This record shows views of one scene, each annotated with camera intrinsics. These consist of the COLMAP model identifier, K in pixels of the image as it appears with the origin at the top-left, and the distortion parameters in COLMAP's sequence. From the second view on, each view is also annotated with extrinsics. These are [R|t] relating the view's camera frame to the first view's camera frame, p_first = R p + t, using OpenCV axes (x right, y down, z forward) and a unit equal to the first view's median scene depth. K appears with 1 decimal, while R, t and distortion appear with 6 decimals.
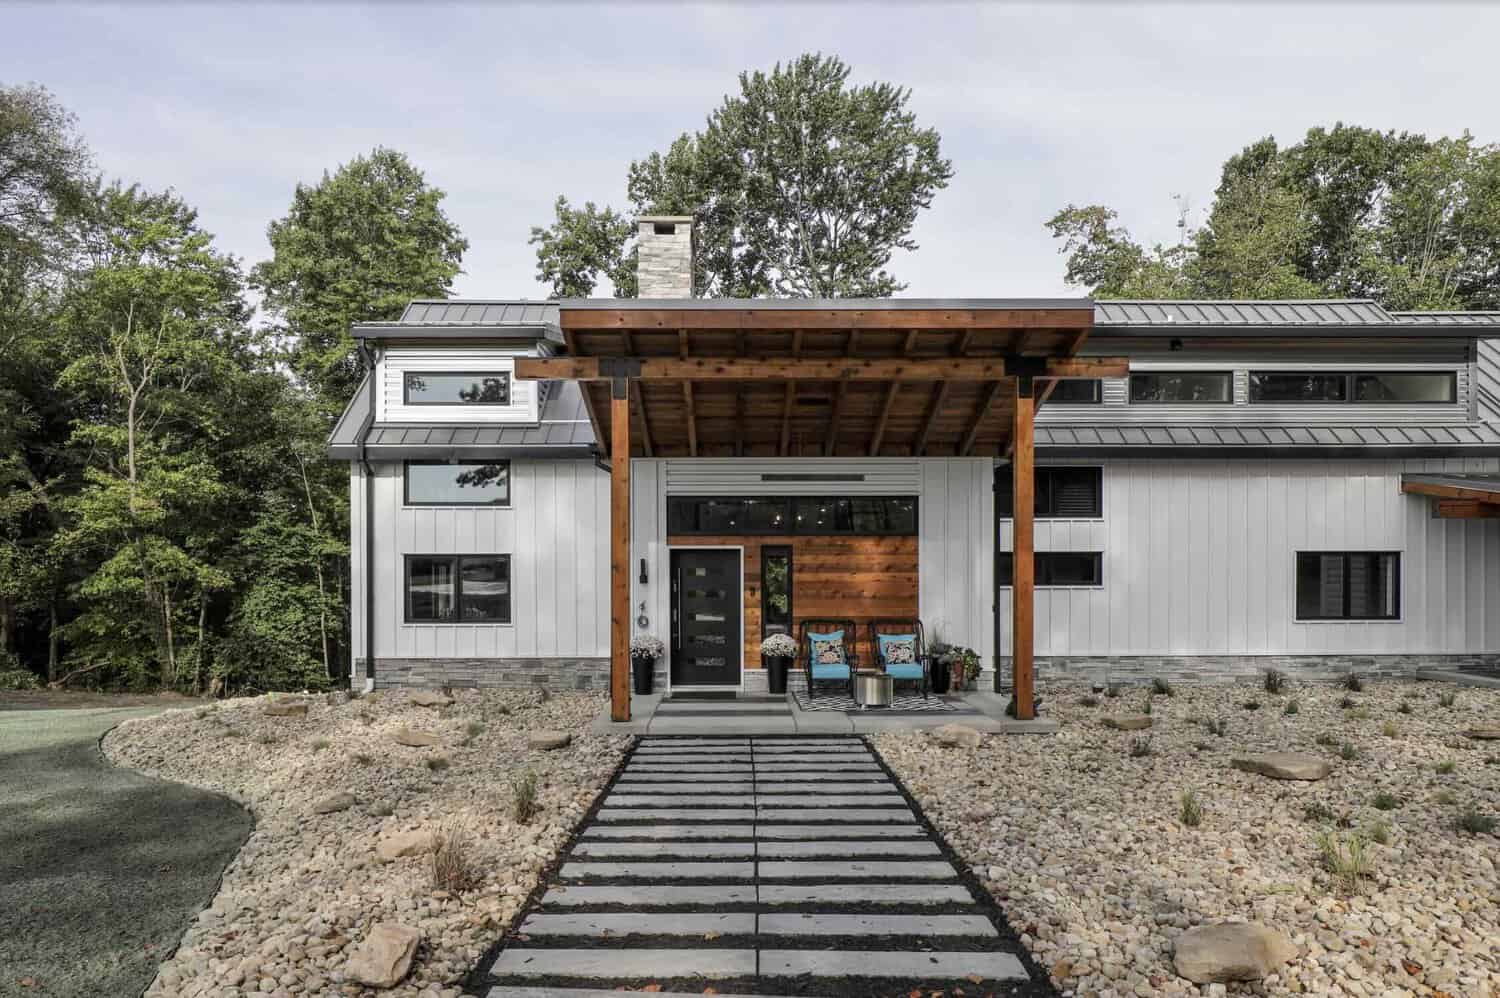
lens RADIAL K [[996.2, 0, 749.9], [0, 996.2, 538.3], [0, 0, 1]] dist [-0.007590, -0.002297]
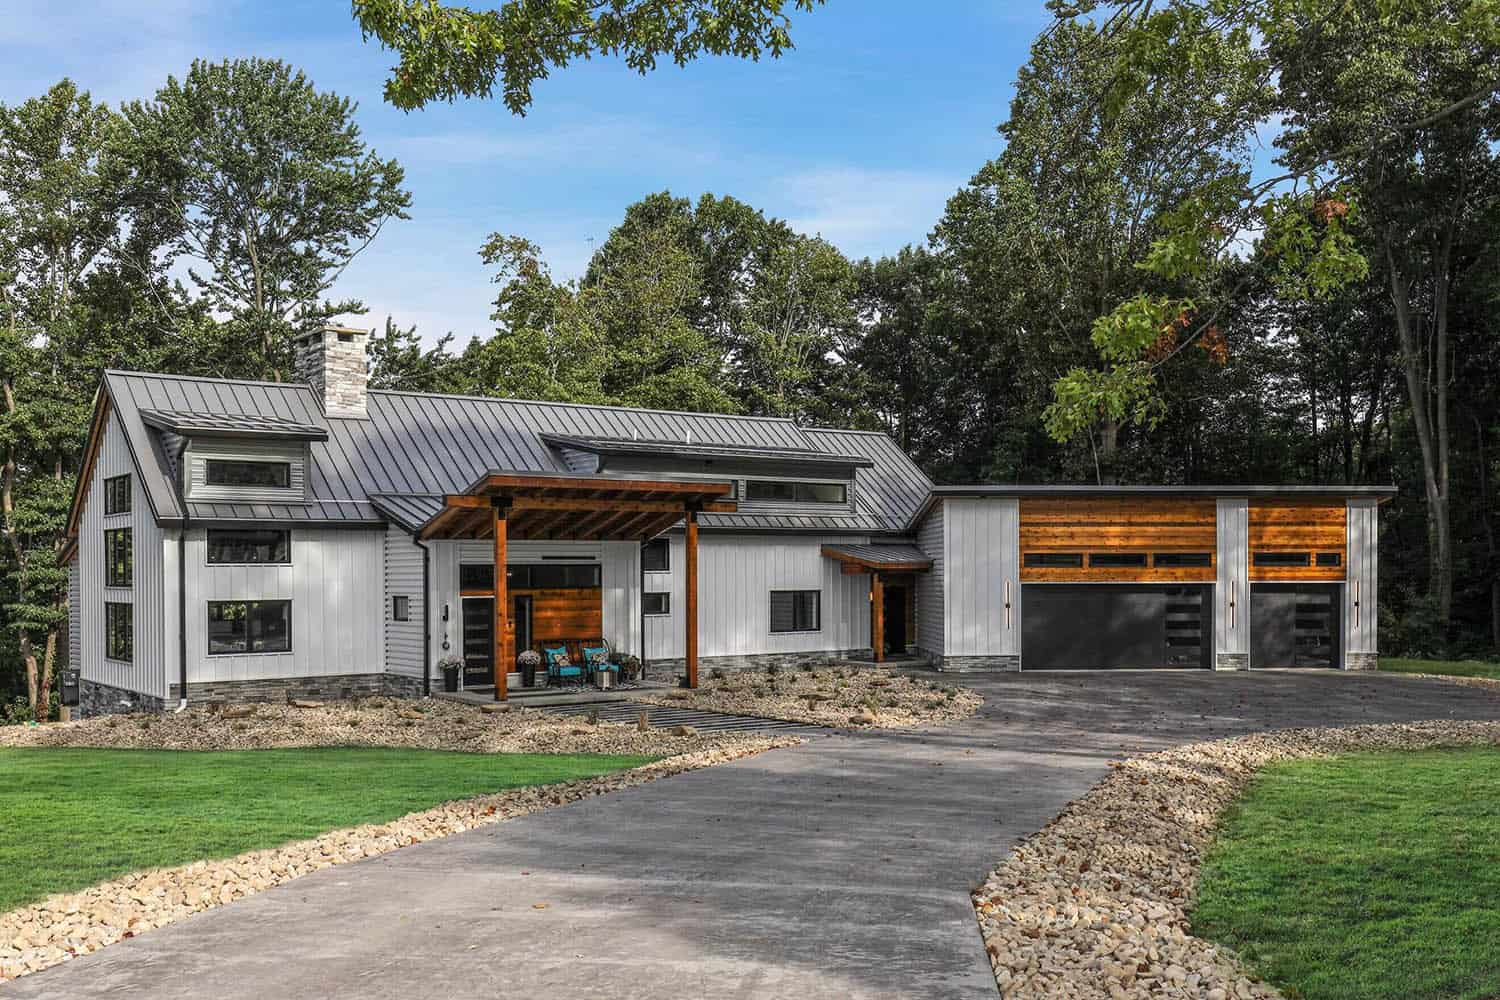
lens RADIAL K [[1278.1, 0, 710.4], [0, 1278.1, 567.8], [0, 0, 1]] dist [0.000836, -0.000111]
pose [[0.839598, 0.000150, 0.543208, -0.701221], [-0.010742, 0.999809, 0.016327, -0.061998], [-0.543102, -0.019543, 0.839440, -0.744816]]
